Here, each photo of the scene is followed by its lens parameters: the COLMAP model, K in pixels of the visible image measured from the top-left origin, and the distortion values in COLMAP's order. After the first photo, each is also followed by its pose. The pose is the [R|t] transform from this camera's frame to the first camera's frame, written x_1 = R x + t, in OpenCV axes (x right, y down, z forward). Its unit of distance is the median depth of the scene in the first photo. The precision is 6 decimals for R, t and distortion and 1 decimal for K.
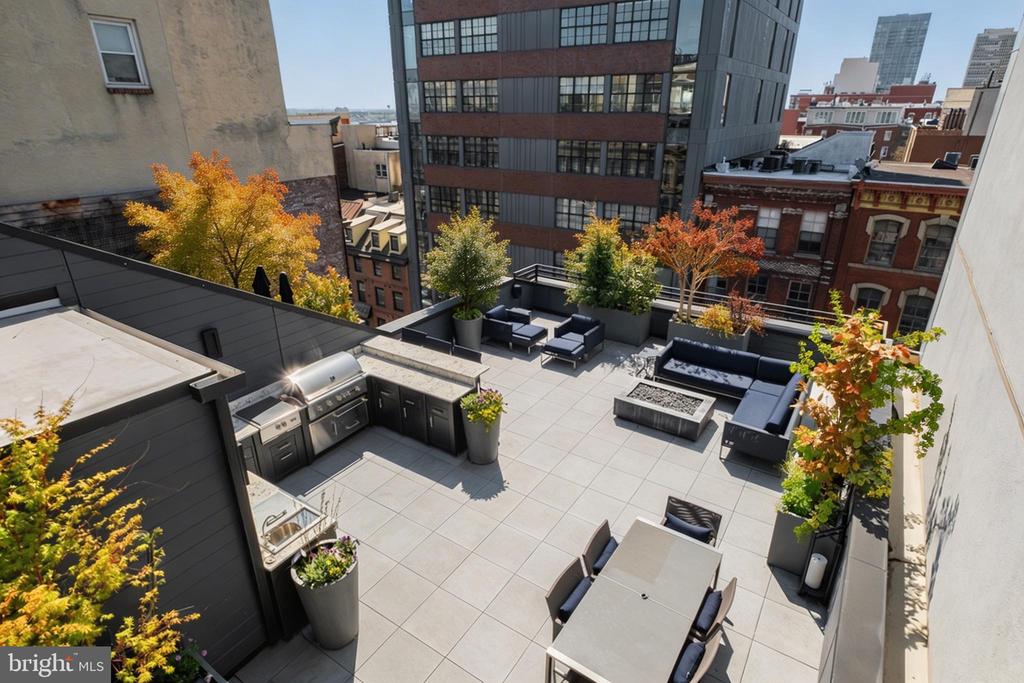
lens RADIAL K [[546.1, 0, 508.6], [0, 546.1, 347.0], [0, 0, 1]] dist [-0.002402, 0.002600]
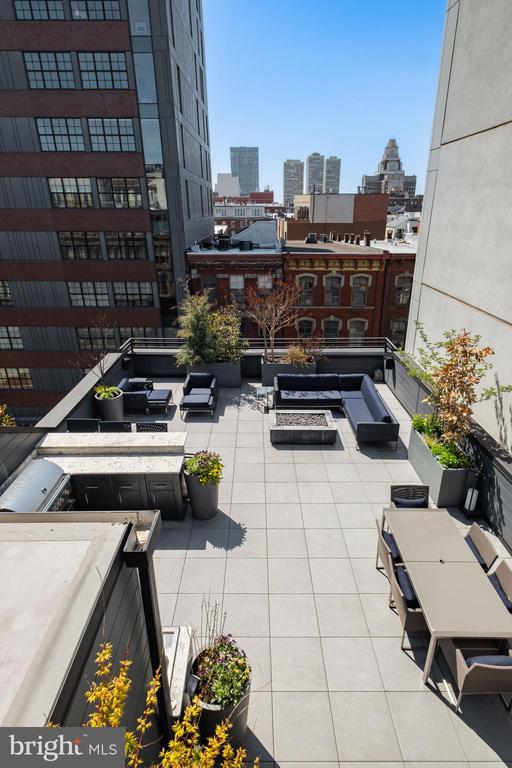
lens RADIAL K [[415.0, 0, 258.8], [0, 415.0, 382.1], [0, 0, 1]] dist [0.012373, -0.000954]
pose [[0.831278, -0.212841, 0.513494, -0.236704], [0.218811, 0.974501, 0.049700, -0.053825], [-0.510979, 0.071044, 0.856653, 0.131226]]
